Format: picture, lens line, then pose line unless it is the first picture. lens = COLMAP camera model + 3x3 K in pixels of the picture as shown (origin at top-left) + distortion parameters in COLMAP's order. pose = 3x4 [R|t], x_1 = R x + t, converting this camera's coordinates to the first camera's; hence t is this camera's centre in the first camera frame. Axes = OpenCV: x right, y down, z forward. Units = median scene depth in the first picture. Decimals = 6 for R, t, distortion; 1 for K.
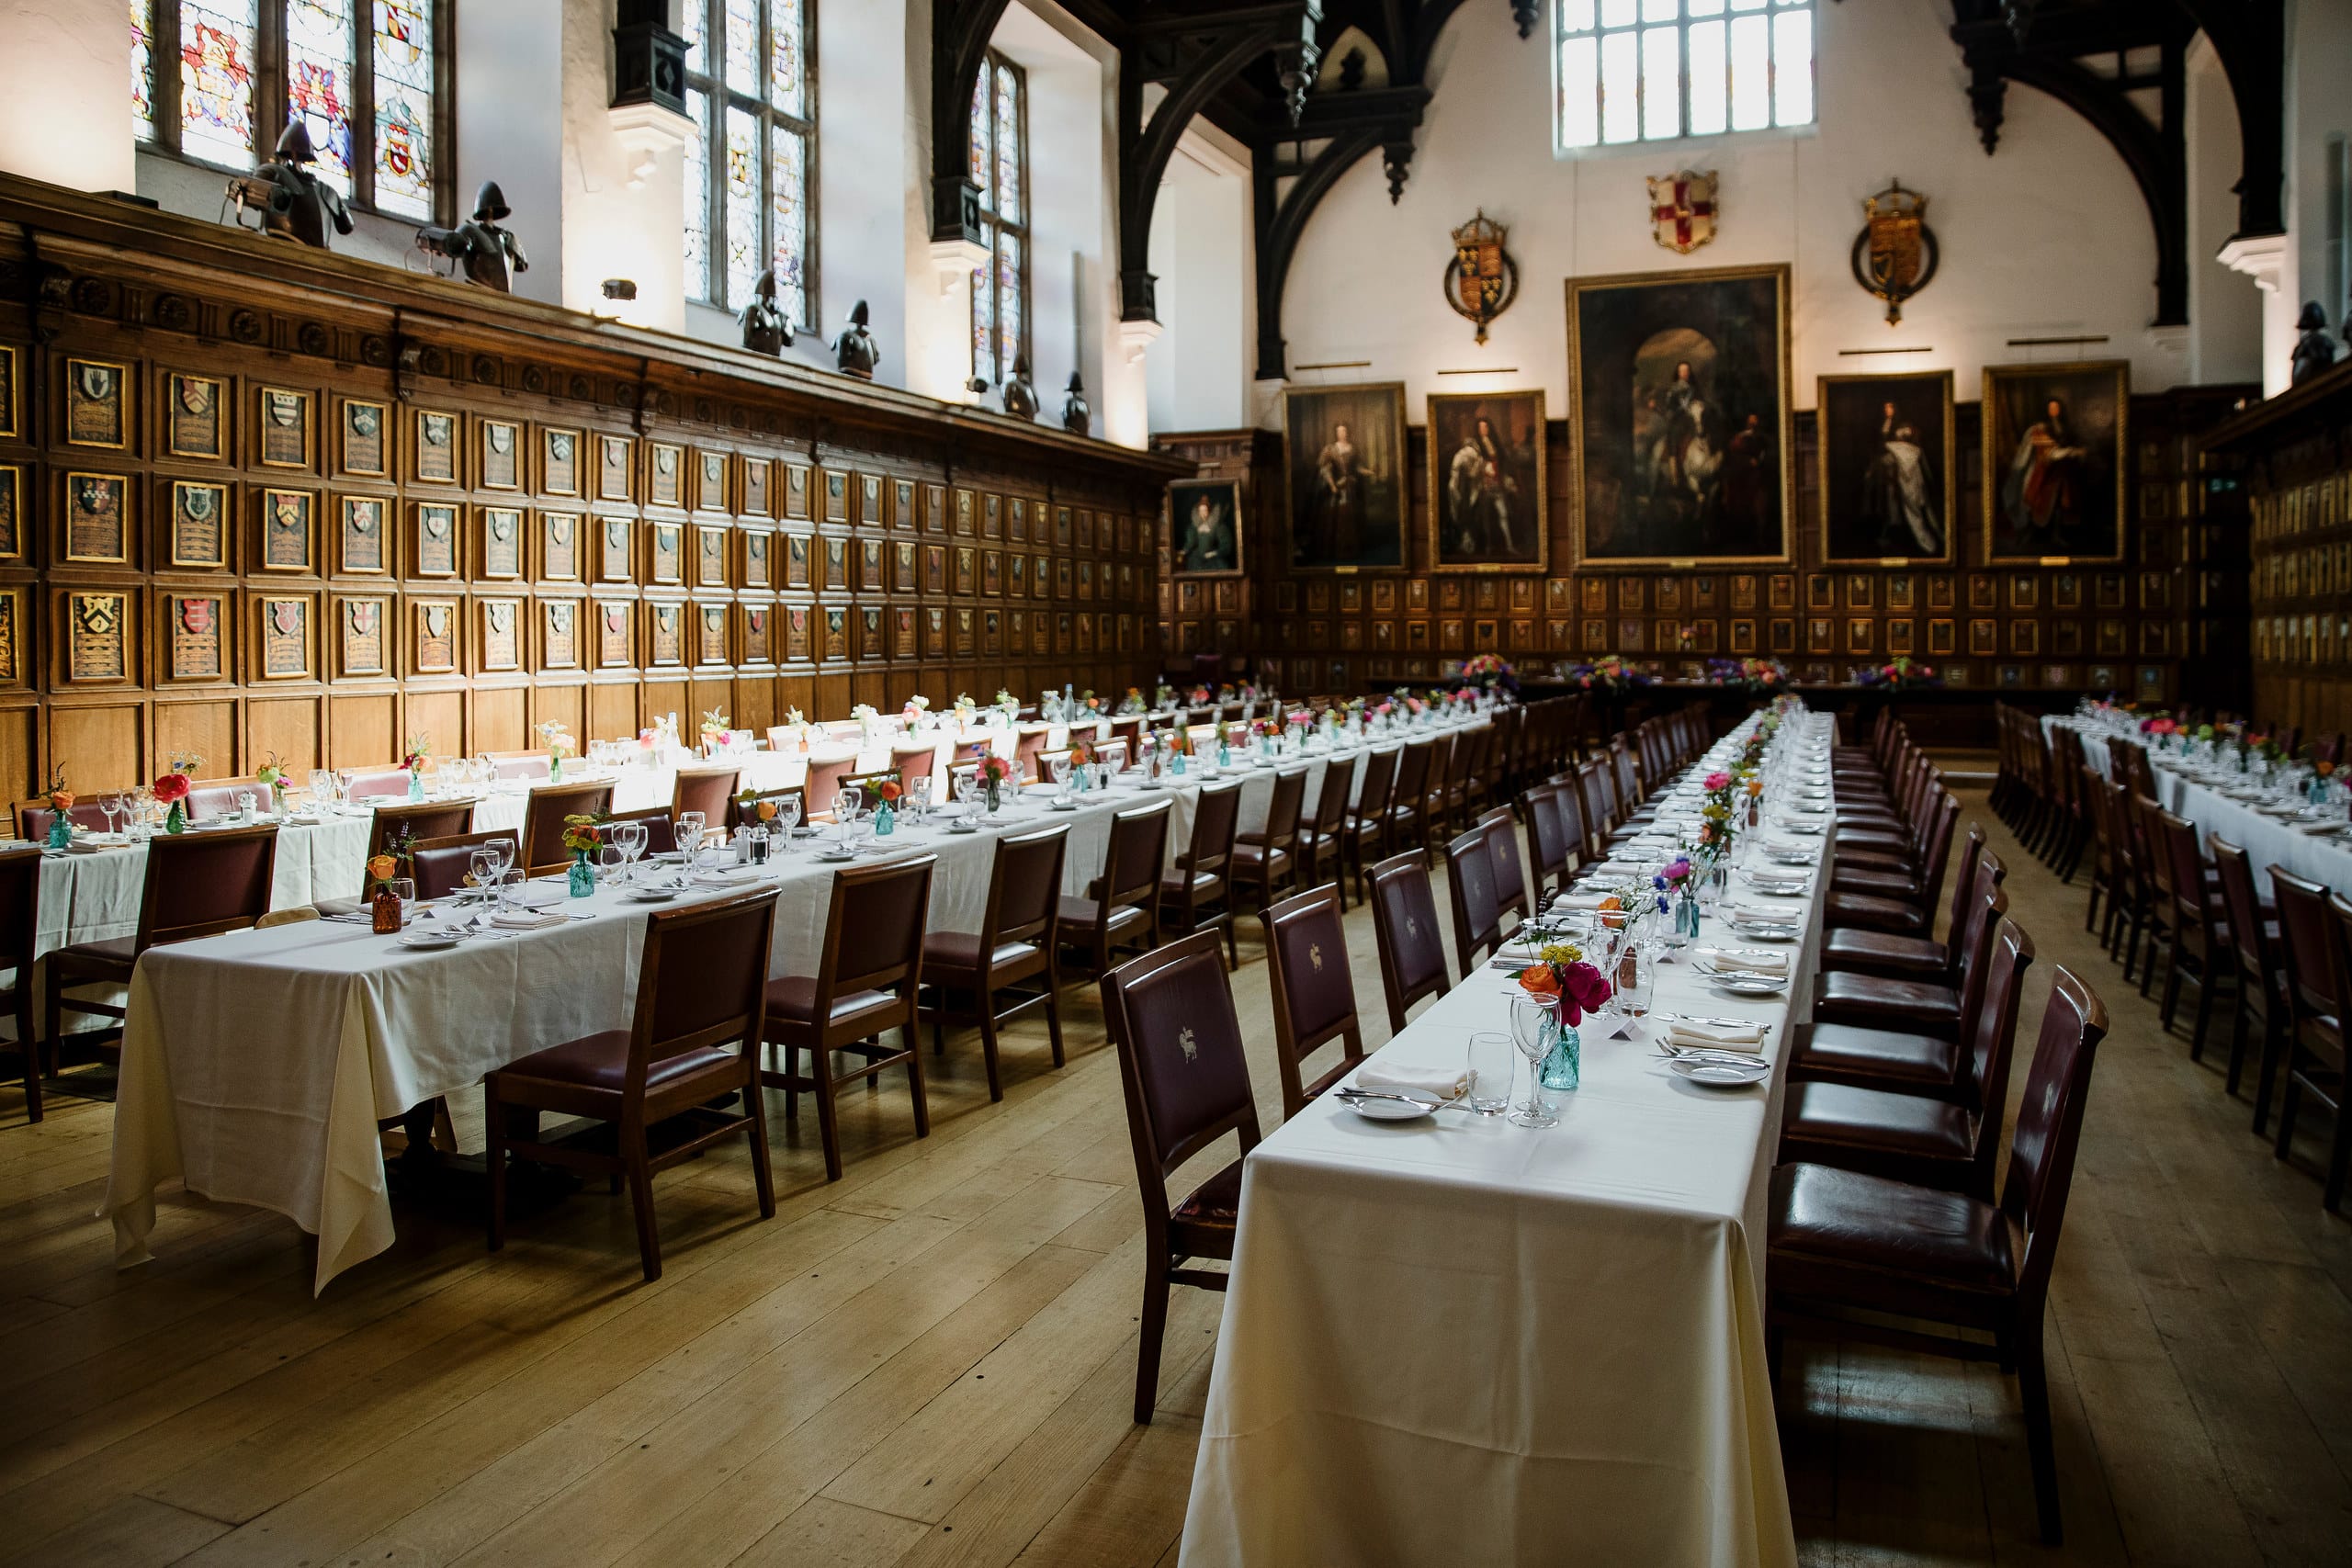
lens RADIAL K [[1639.2, 0, 1230.8], [0, 1639.2, 616.5], [0, 0, 1]] dist [-0.109219, 0.084269]
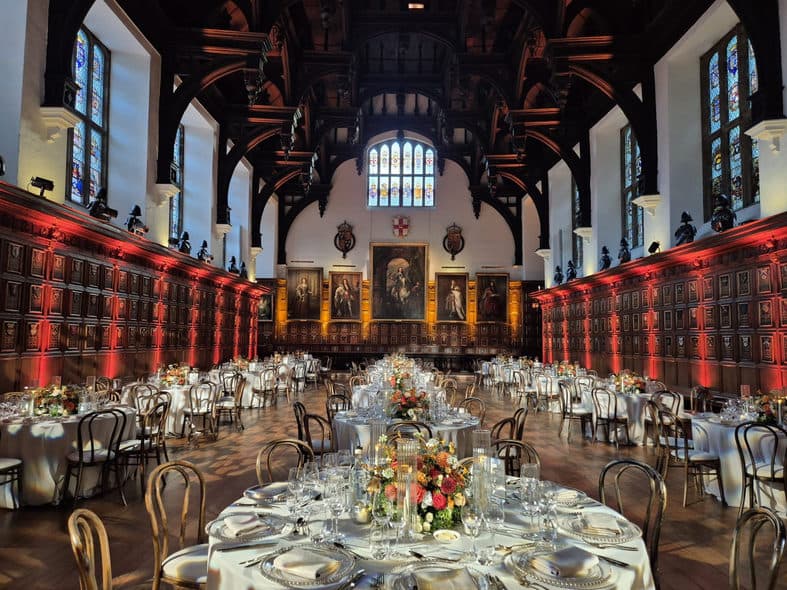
lens RADIAL K [[533.7, 0, 390.4], [0, 533.7, 288.0], [0, 0, 1]] dist [0.064551, -0.035667]
pose [[0.934176, 0.045855, 0.353854, -0.172780], [-0.015258, 0.995934, -0.088779, 0.000990], [-0.356486, 0.077536, 0.931078, -0.131473]]
